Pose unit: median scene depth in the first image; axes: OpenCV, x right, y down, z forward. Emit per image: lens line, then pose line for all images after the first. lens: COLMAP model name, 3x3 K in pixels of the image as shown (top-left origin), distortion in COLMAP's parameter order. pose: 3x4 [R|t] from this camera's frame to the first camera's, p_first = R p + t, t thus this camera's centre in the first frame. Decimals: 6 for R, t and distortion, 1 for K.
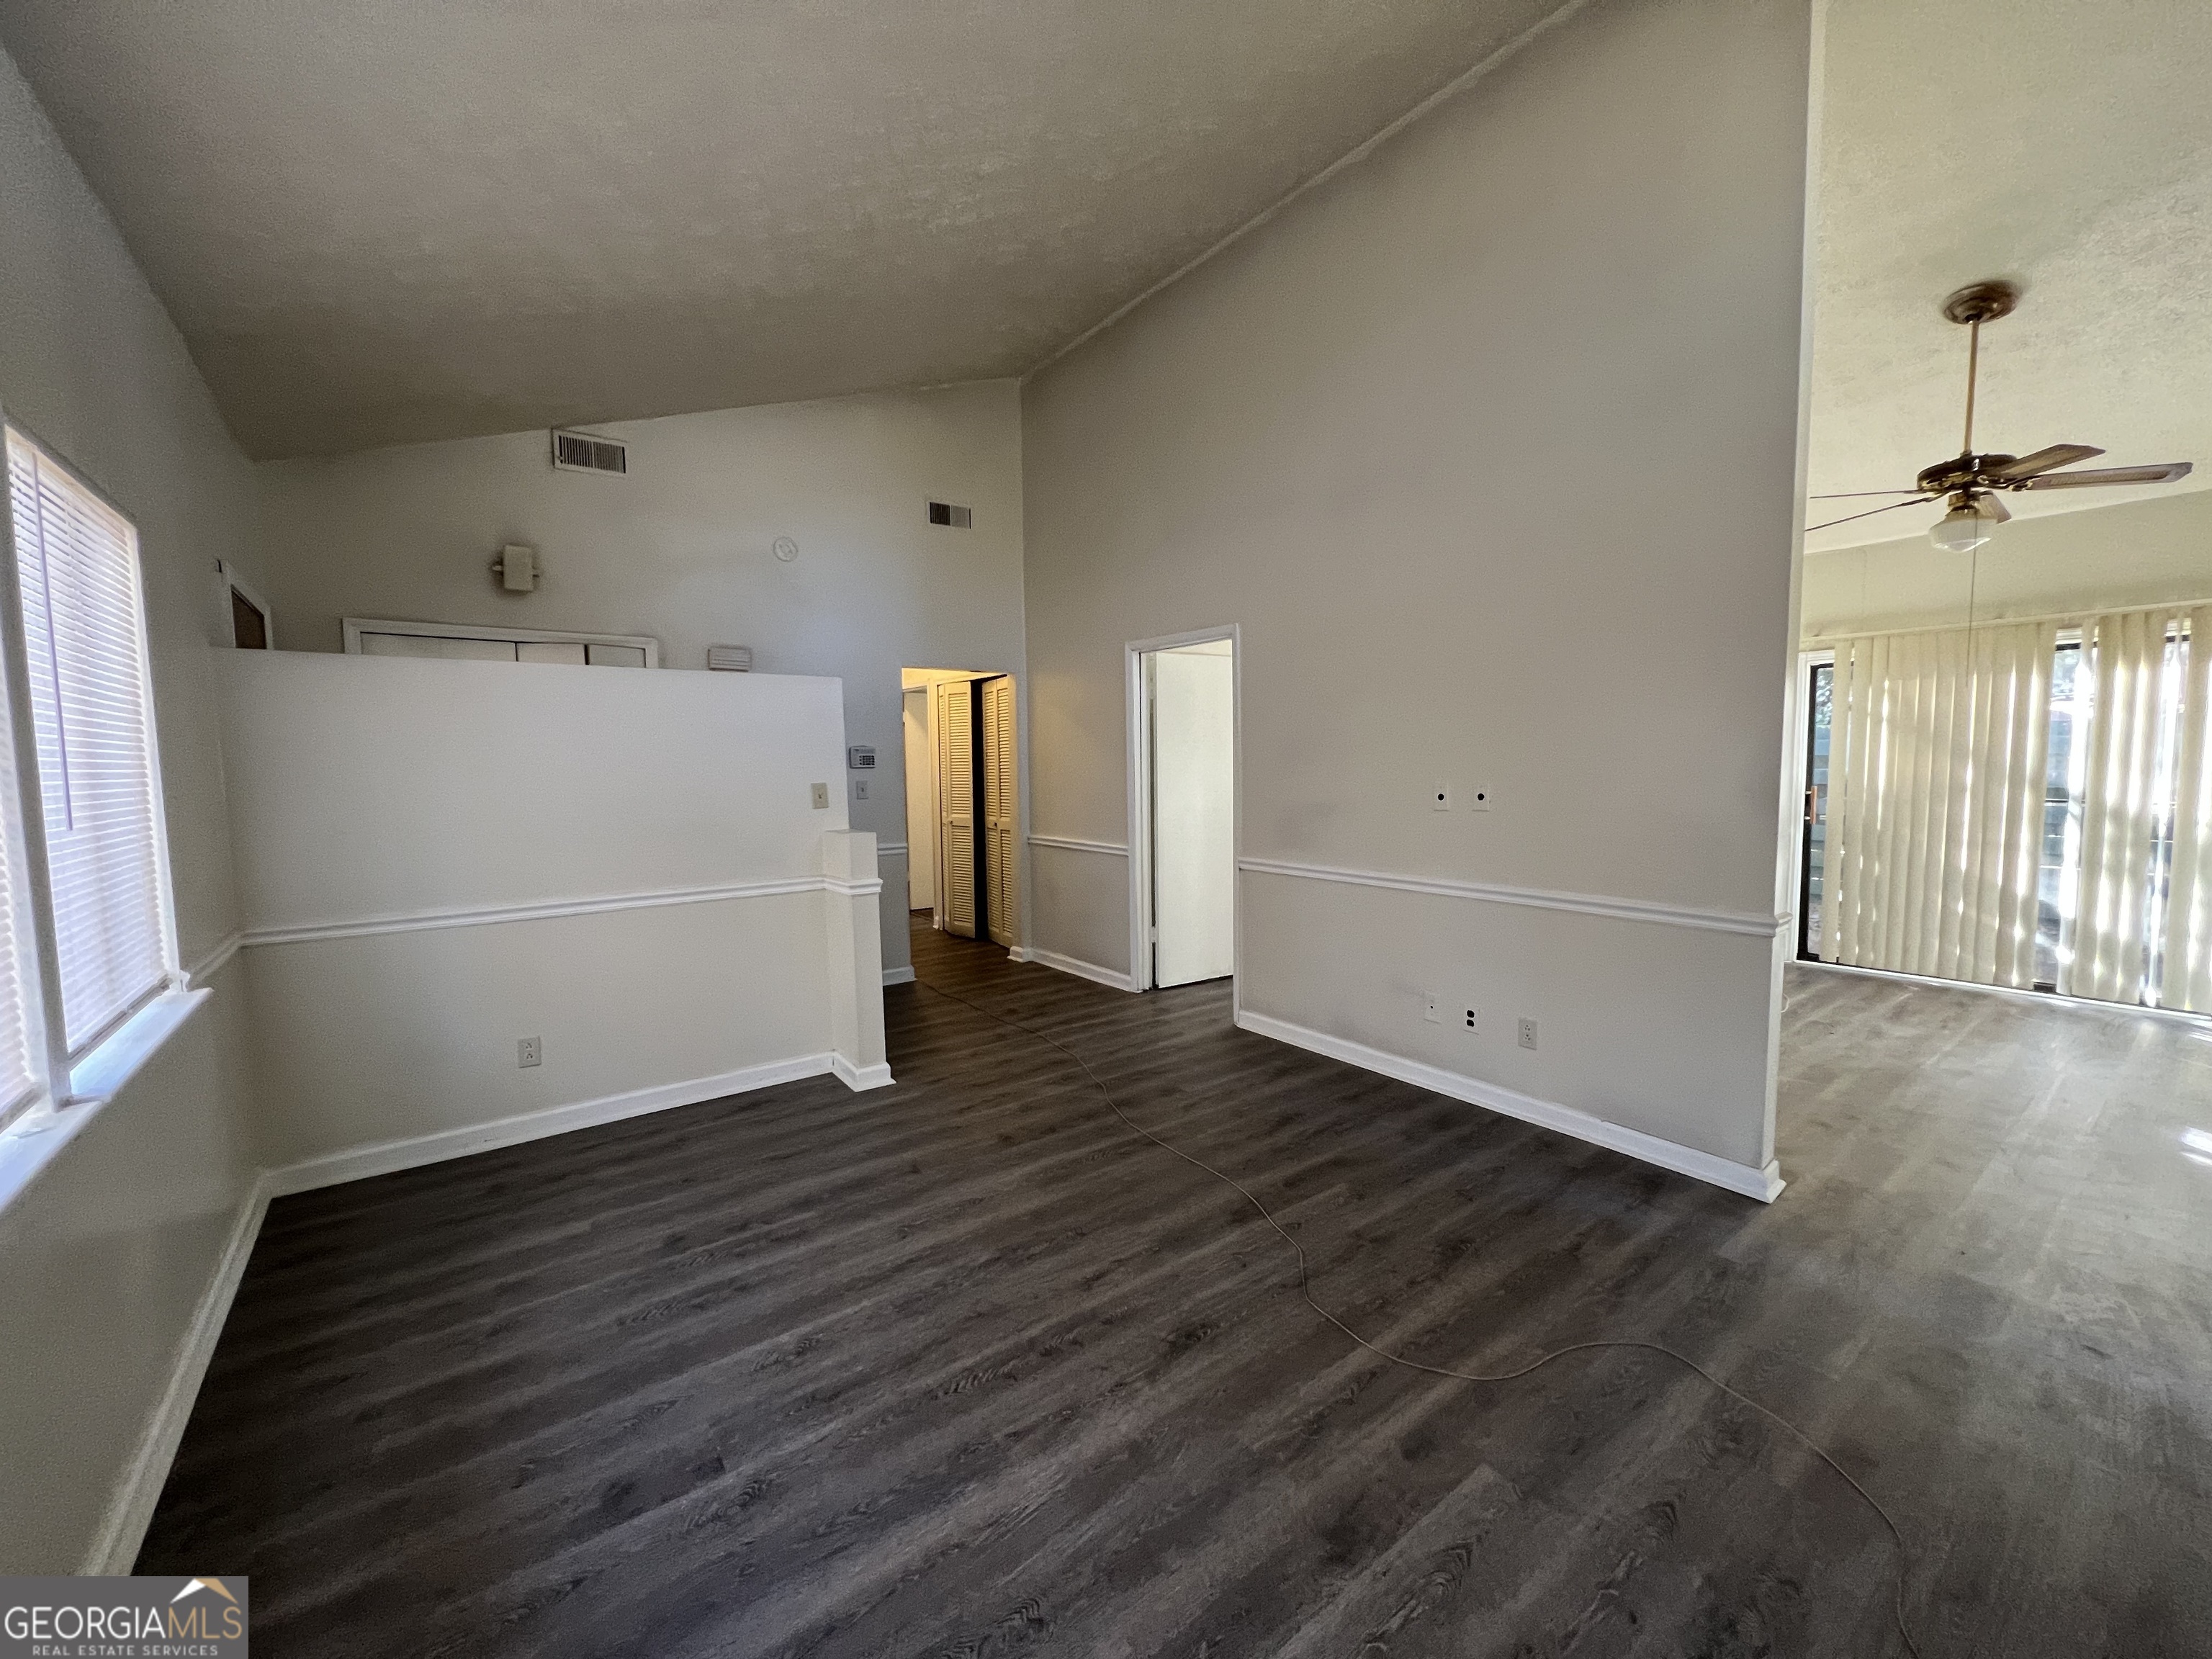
lens RADIAL K [[888.5, 0, 1113.7], [0, 888.5, 825.0], [0, 0, 1]] dist [0.000102, -0.000211]
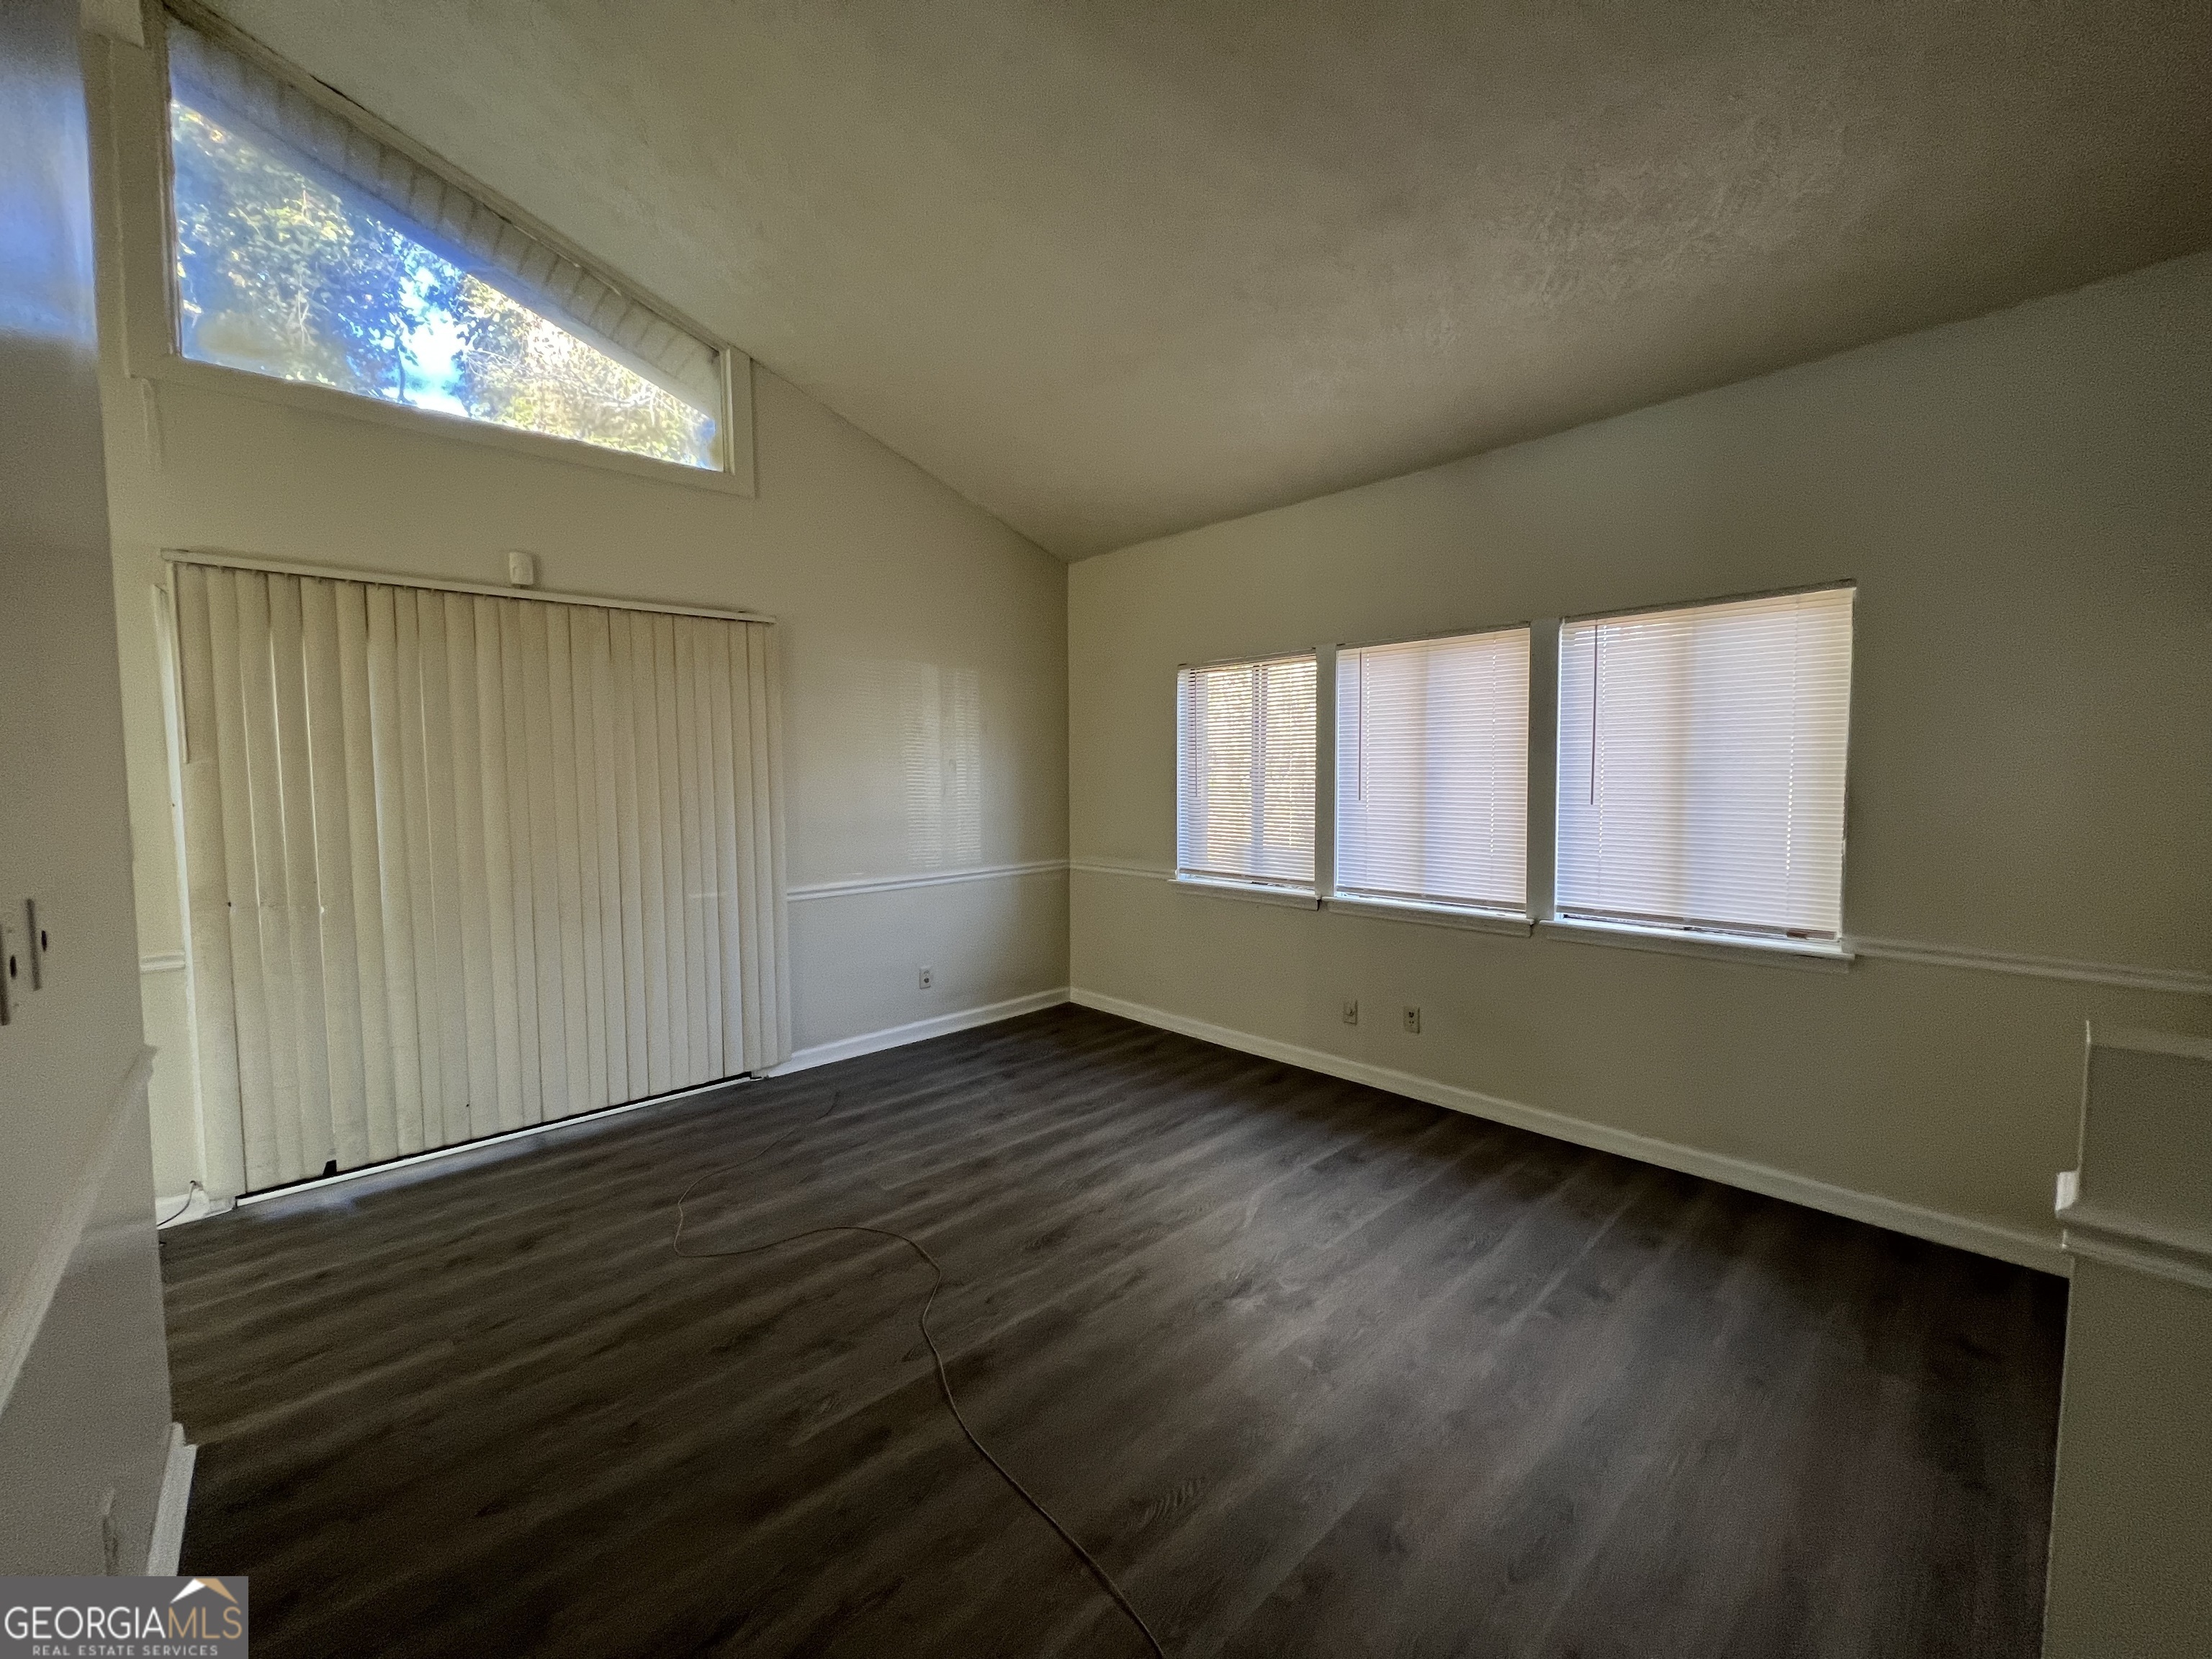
lens RADIAL K [[888.5, 0, 1107.2], [0, 888.5, 830.4], [0, 0, 1]] dist [0.000102, -0.000211]
pose [[-0.994516, 0.027078, -0.101023, 0.122250], [0.013258, 0.990752, 0.135034, -0.178090], [0.103745, 0.132954, -0.985678, 2.287443]]
